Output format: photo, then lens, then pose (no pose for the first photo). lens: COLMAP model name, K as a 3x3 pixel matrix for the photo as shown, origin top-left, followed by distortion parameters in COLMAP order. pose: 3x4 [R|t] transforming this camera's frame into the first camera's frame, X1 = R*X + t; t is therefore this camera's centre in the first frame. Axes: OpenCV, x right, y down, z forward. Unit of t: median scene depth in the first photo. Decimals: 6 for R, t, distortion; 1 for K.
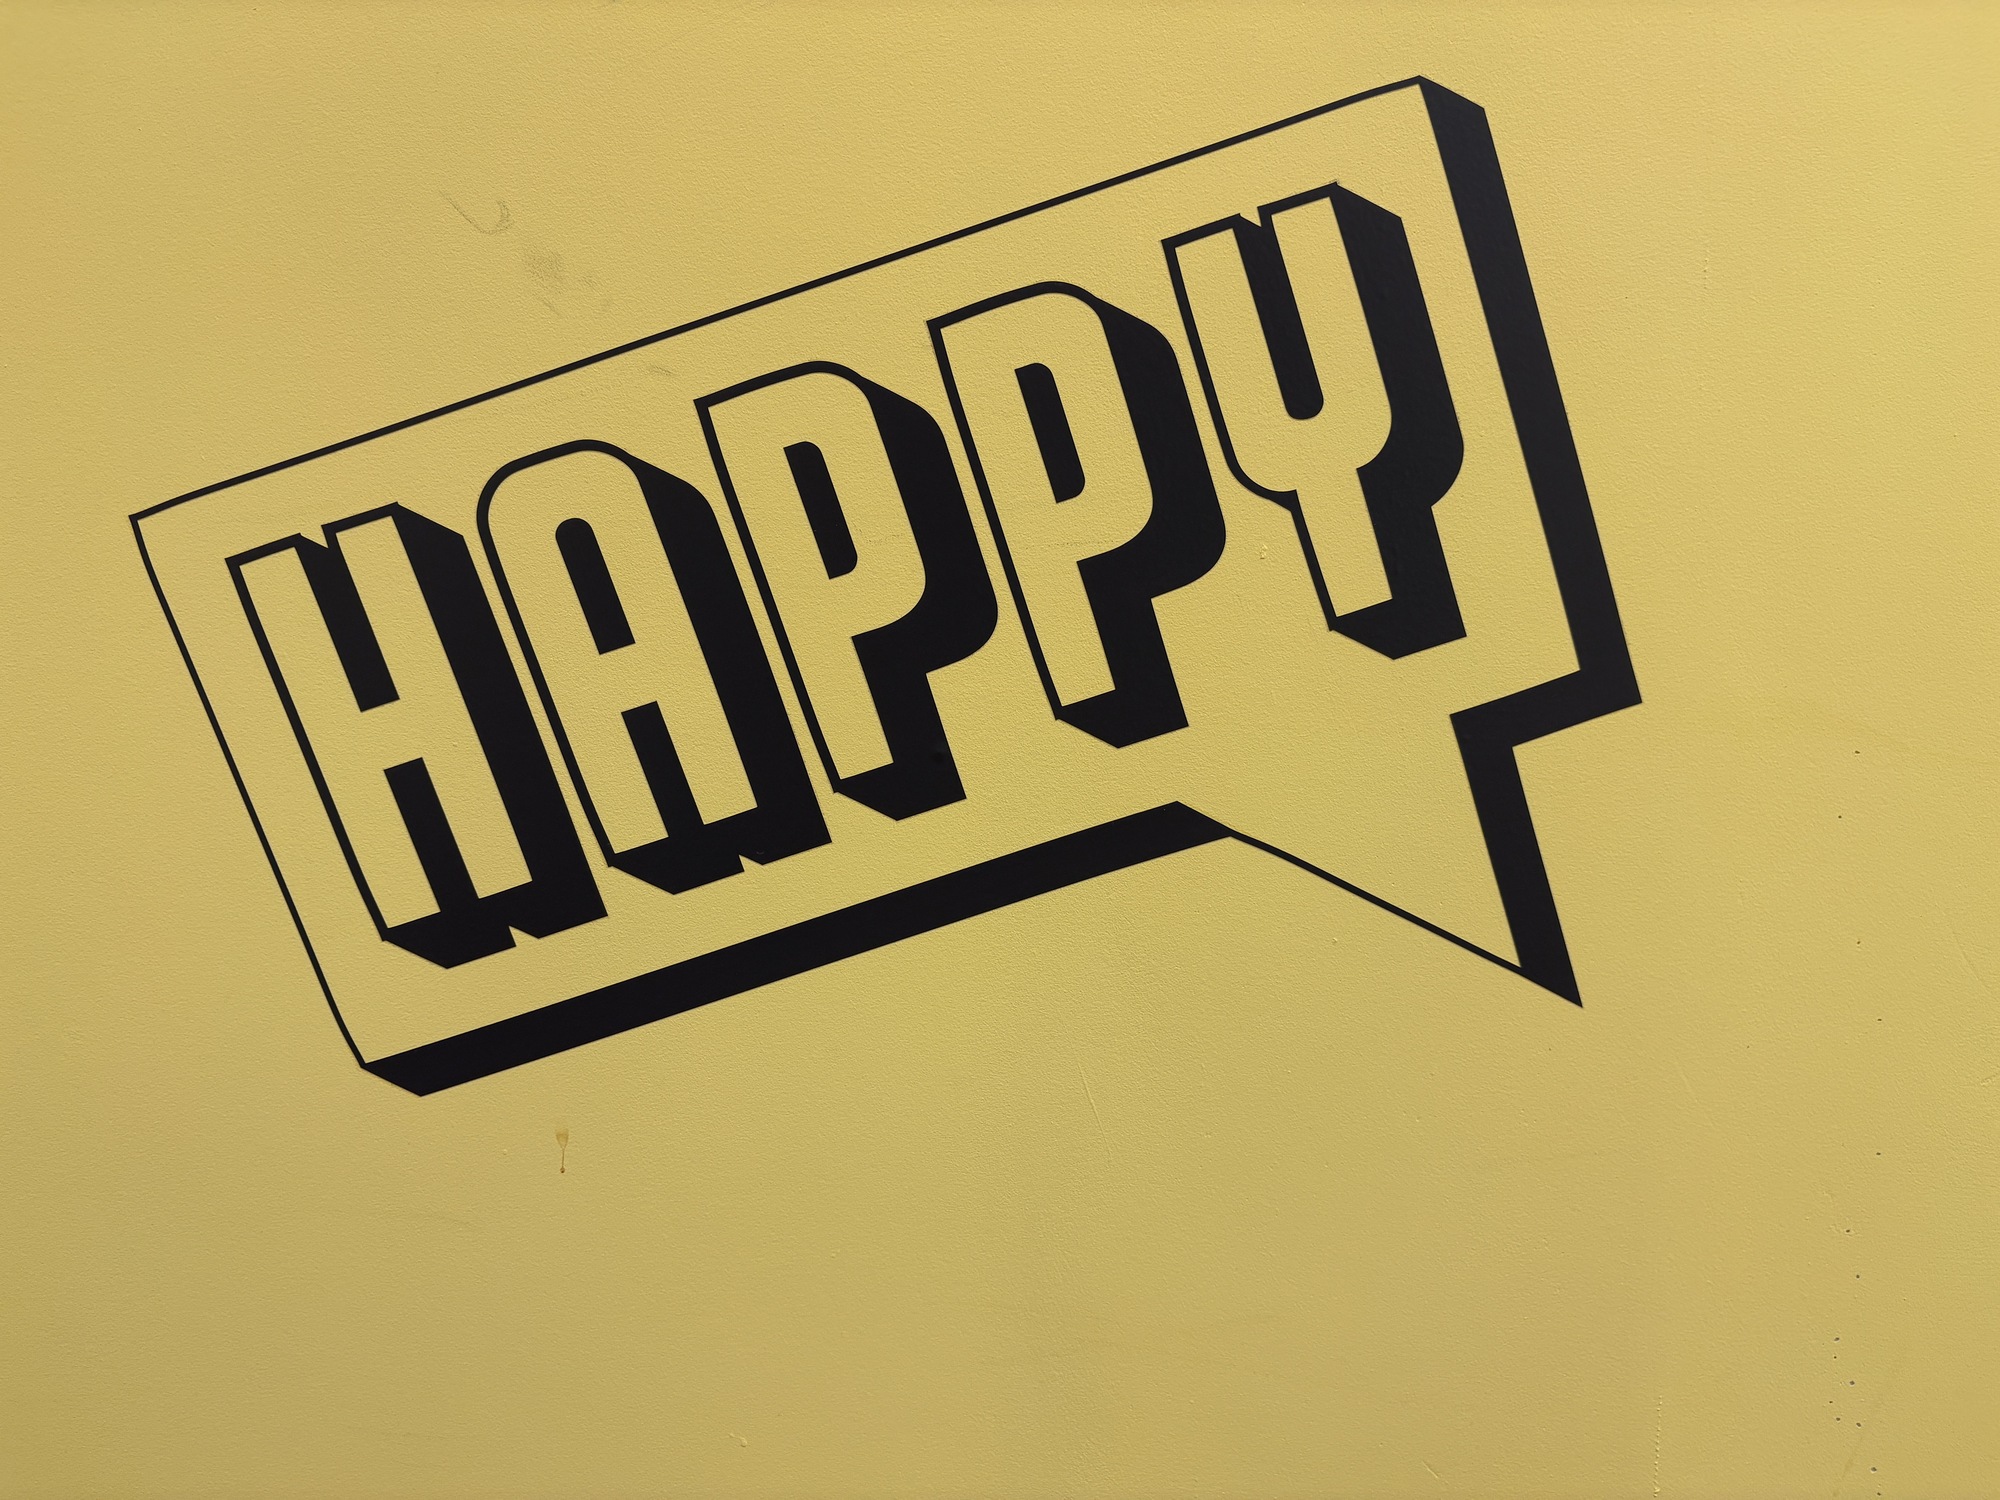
lens RADIAL K [[1514.3, 0, 1004.3], [0, 1514.3, 763.7], [0, 0, 1]] dist [0.093426, -0.012304]
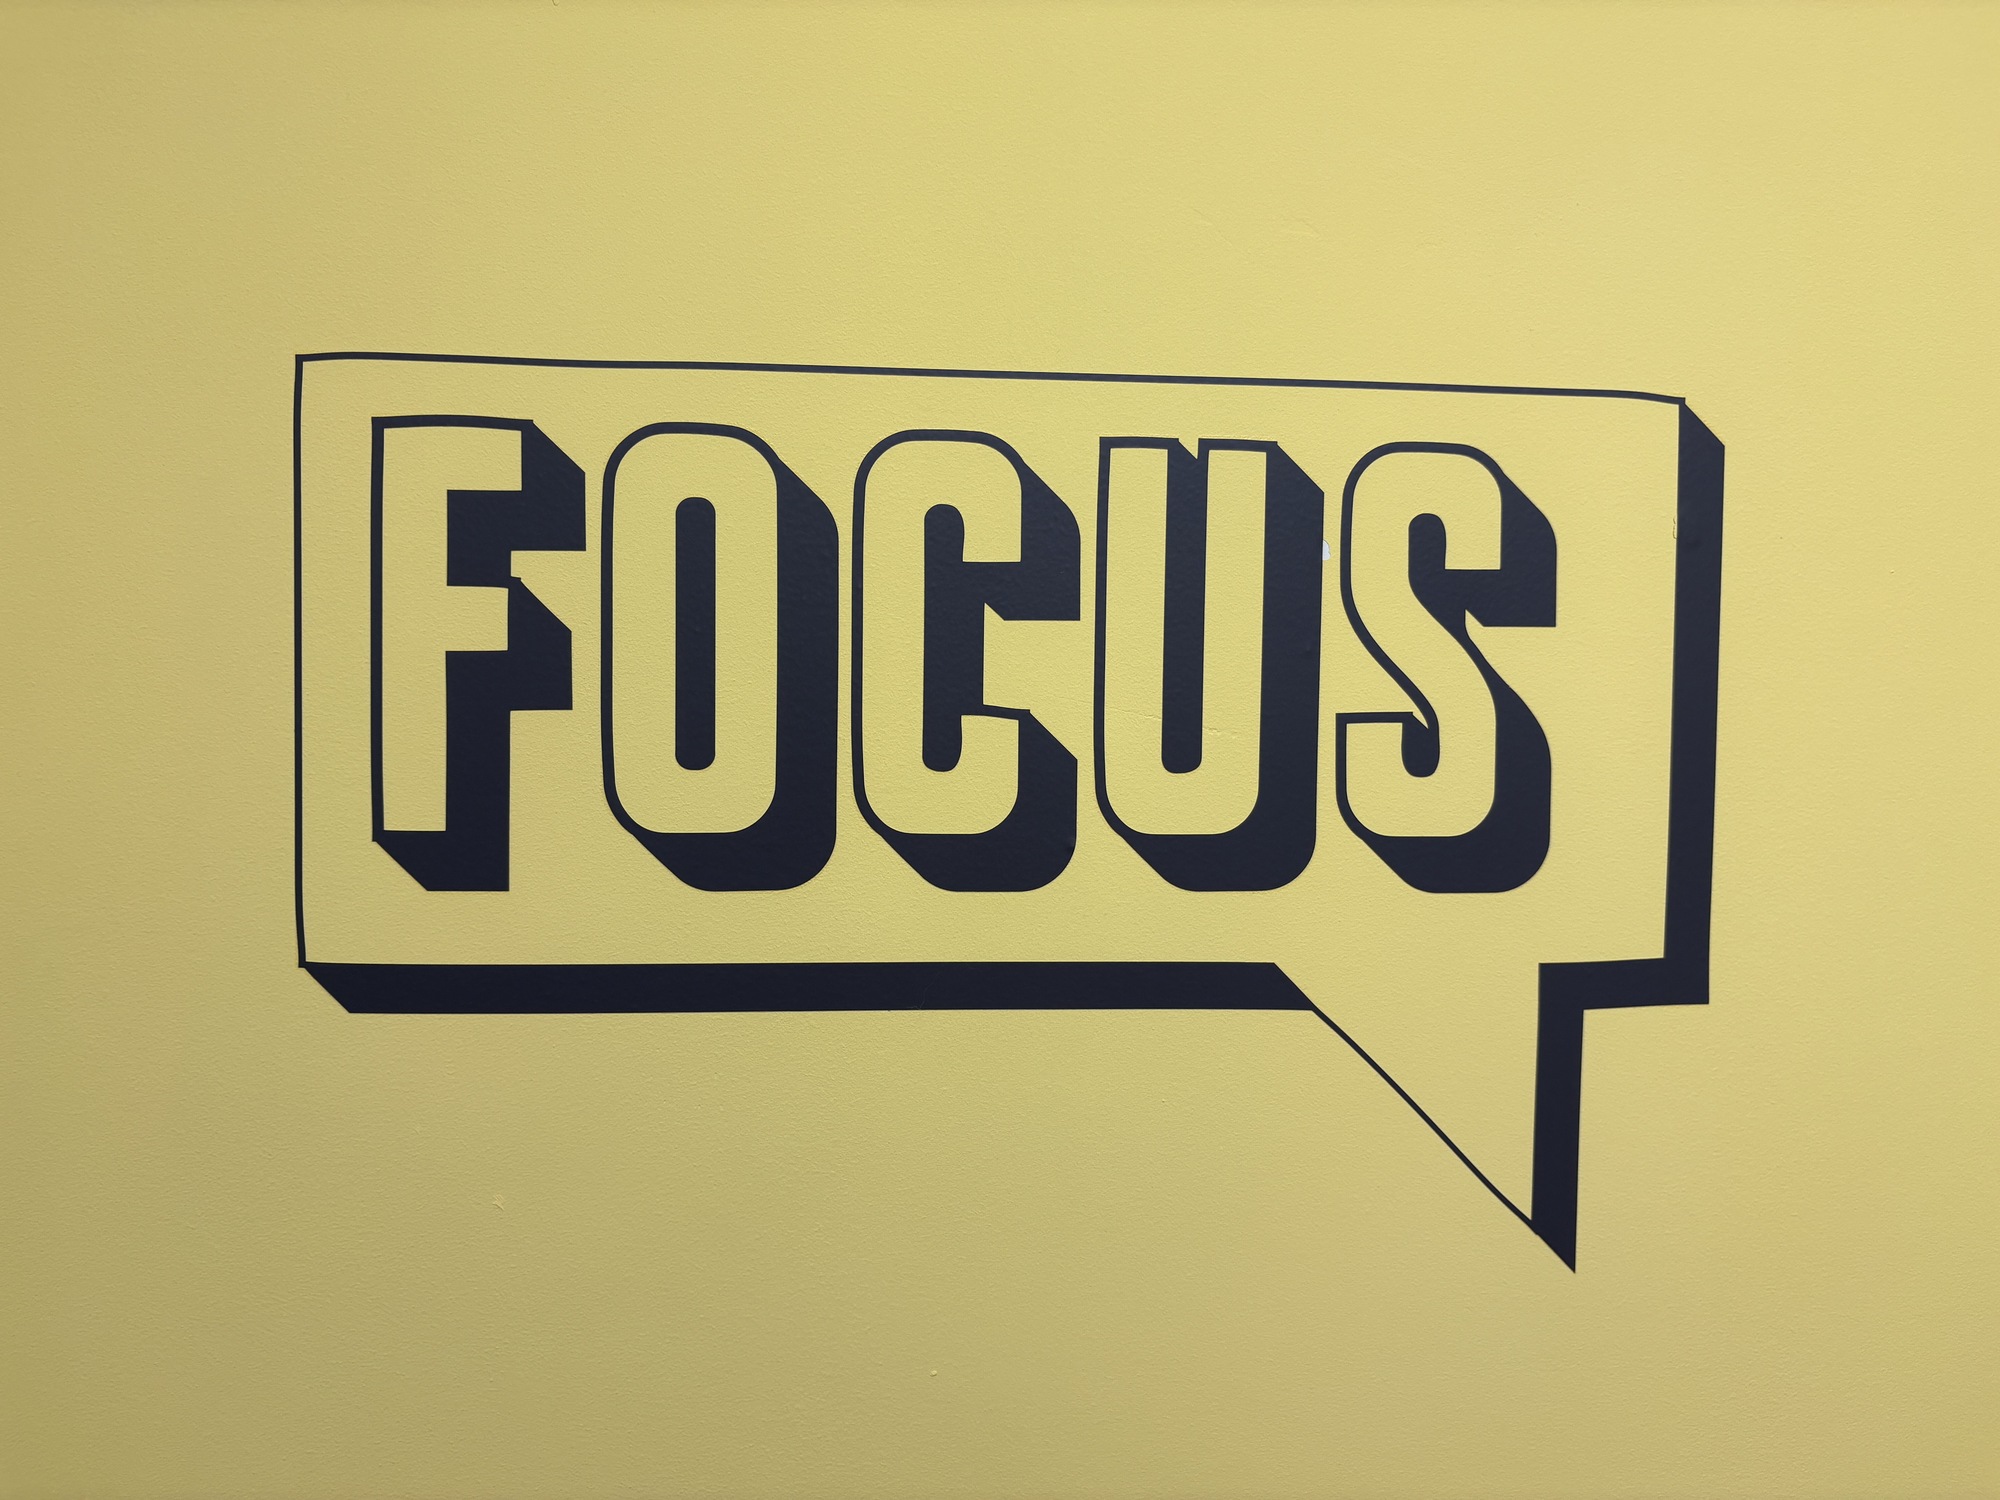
lens RADIAL K [[1514.3, 0, 1011.1], [0, 1514.3, 738.5], [0, 0, 1]] dist [0.093426, -0.012304]
pose [[0.940415, 0.323764, 0.103910, -0.197496], [-0.310755, 0.942384, -0.123871, 0.065187], [-0.138028, 0.084200, 0.986843, 0.012153]]
